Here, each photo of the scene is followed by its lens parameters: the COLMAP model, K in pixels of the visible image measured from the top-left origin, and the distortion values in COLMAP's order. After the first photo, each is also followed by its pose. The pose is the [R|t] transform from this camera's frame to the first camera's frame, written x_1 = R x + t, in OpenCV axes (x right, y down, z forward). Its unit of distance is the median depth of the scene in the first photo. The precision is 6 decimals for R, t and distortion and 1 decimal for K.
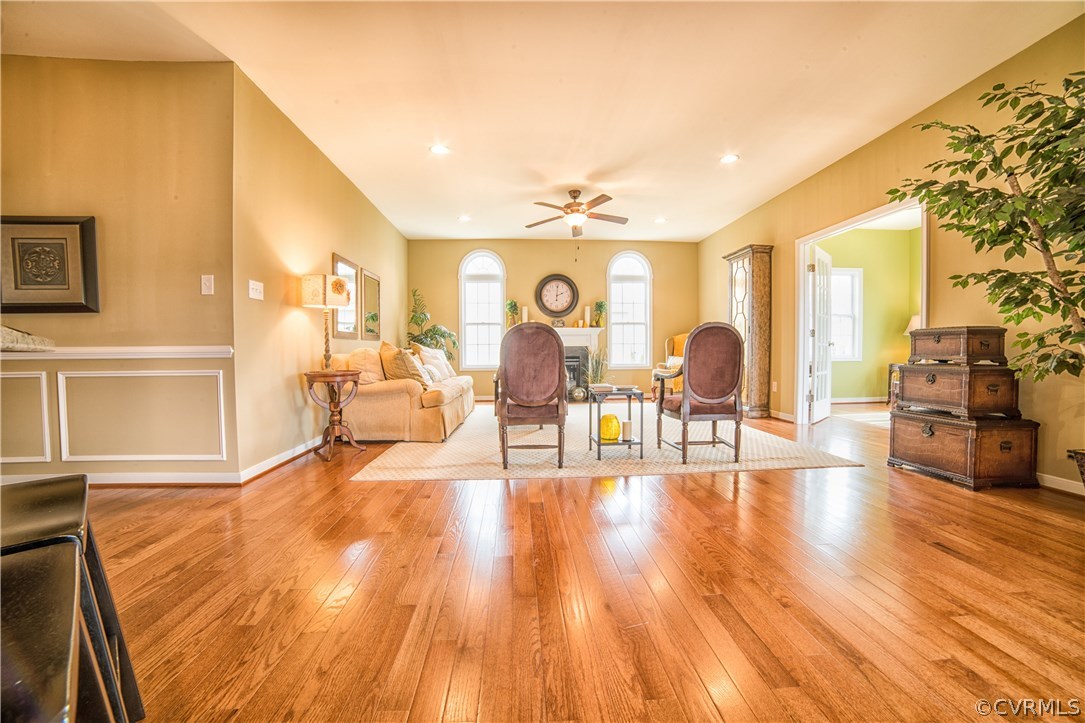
lens RADIAL K [[451.2, 0, 542.5], [0, 451.2, 361.5], [0, 0, 1]] dist [-0.001255, -0.000019]
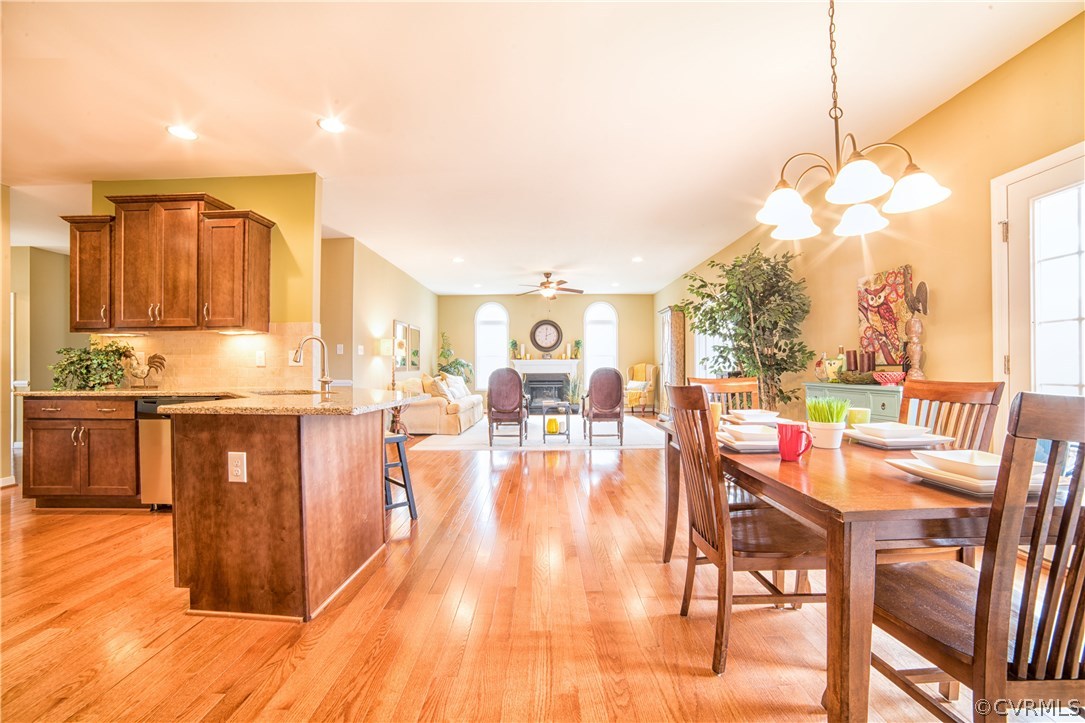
lens RADIAL K [[451.2, 0, 542.5], [0, 451.2, 361.5], [0, 0, 1]] dist [-0.001255, -0.000019]
pose [[0.998325, 0.001277, -0.057846, 0.133042], [-0.003477, 0.999273, -0.037954, -0.022524], [0.057755, 0.038091, 0.997604, -0.475725]]
